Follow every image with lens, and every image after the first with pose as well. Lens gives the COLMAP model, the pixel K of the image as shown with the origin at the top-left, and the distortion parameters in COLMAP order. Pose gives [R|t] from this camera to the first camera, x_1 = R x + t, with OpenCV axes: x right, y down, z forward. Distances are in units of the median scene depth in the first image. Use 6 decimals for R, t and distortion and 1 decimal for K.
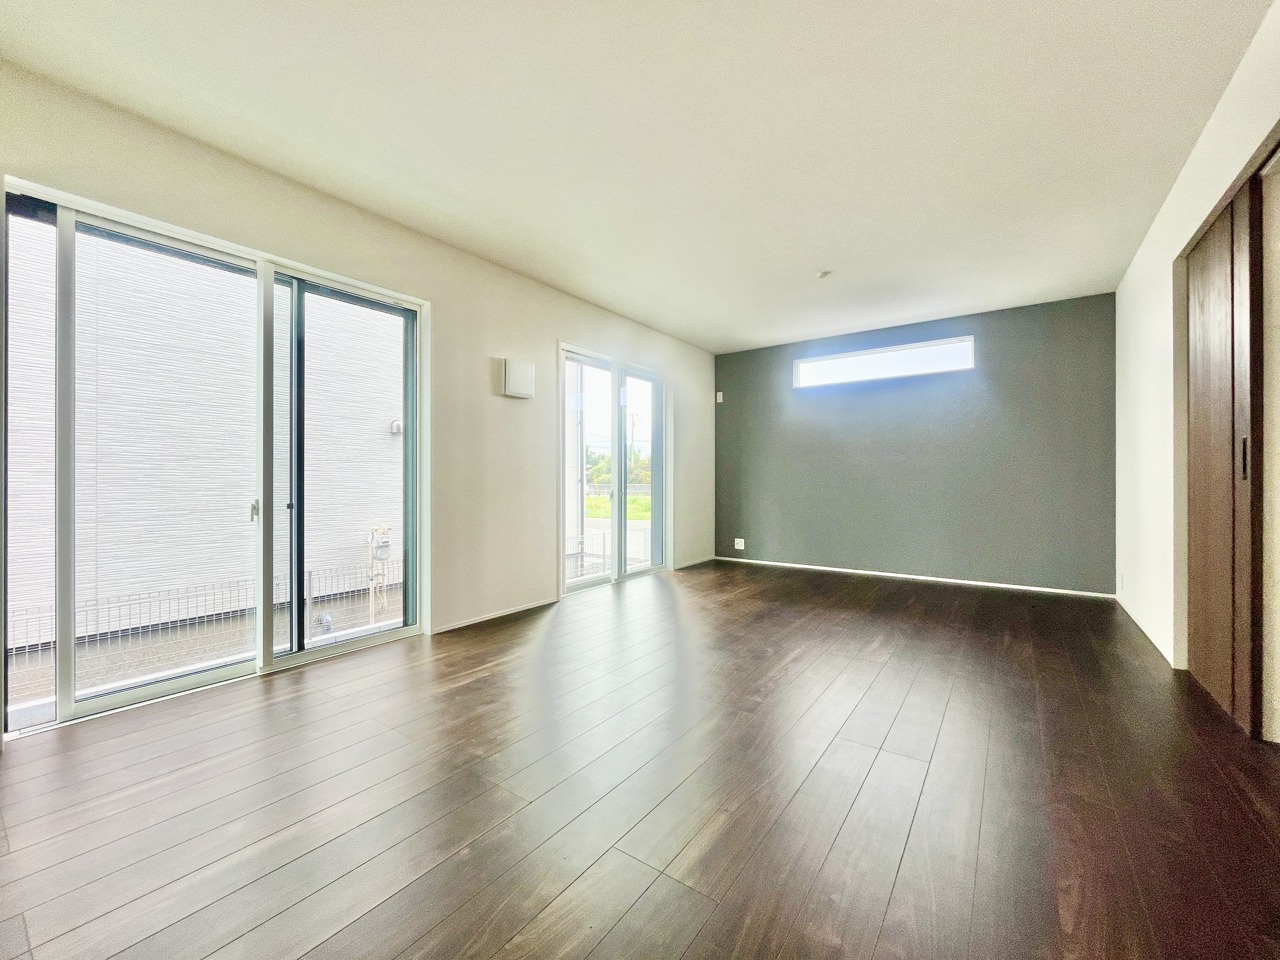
lens RADIAL K [[517.2, 0, 653.1], [0, 517.2, 484.0], [0, 0, 1]] dist [-0.001746, -0.000968]
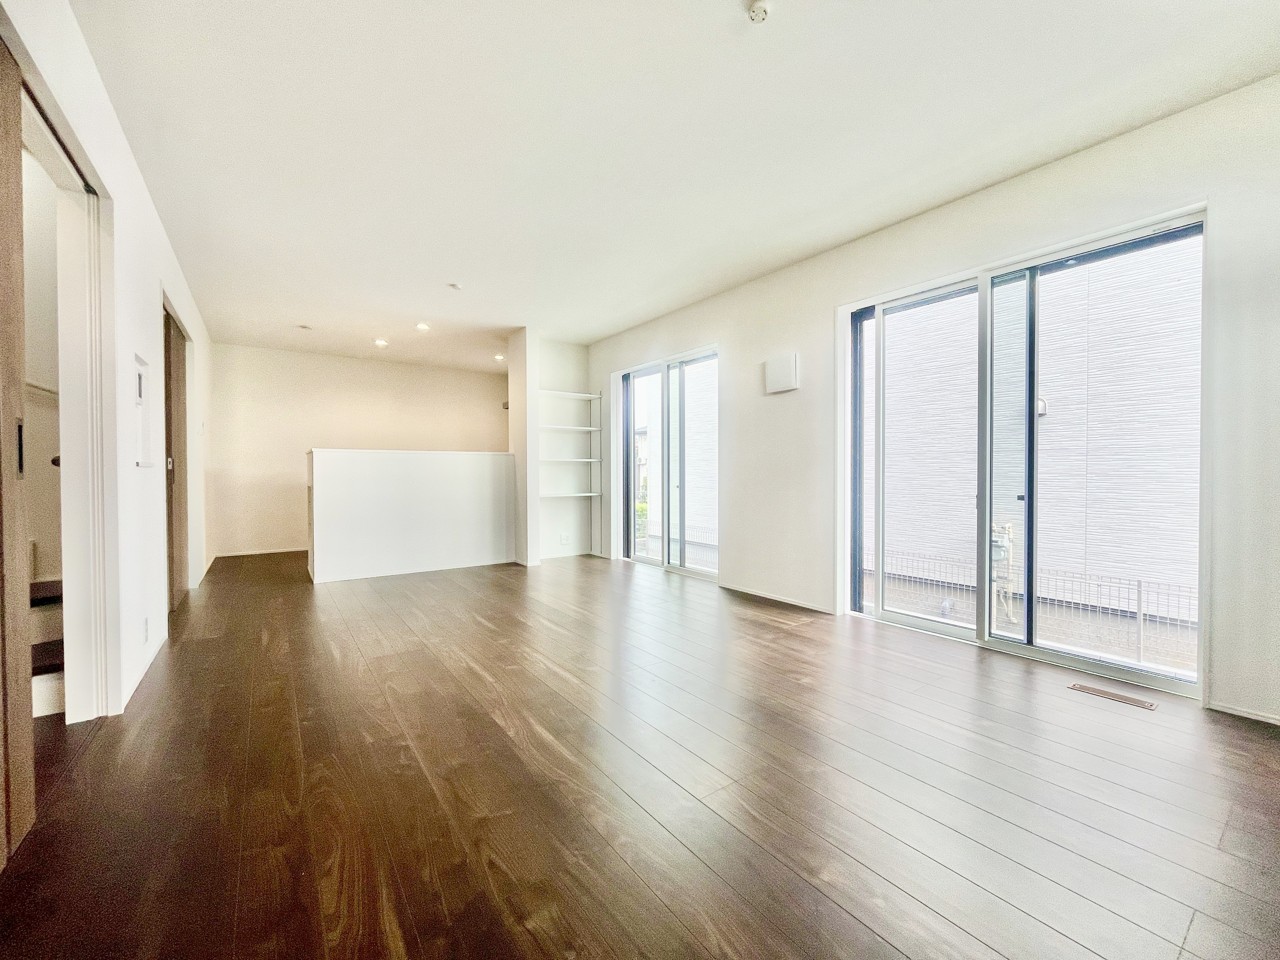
lens RADIAL K [[517.2, 0, 649.1], [0, 517.2, 475.8], [0, 0, 1]] dist [-0.001746, -0.000968]
pose [[-0.315212, 0.009188, -0.948977, 0.456612], [-0.001533, 0.999947, 0.010190, -0.010433], [0.949020, 0.004667, -0.315181, 0.602855]]
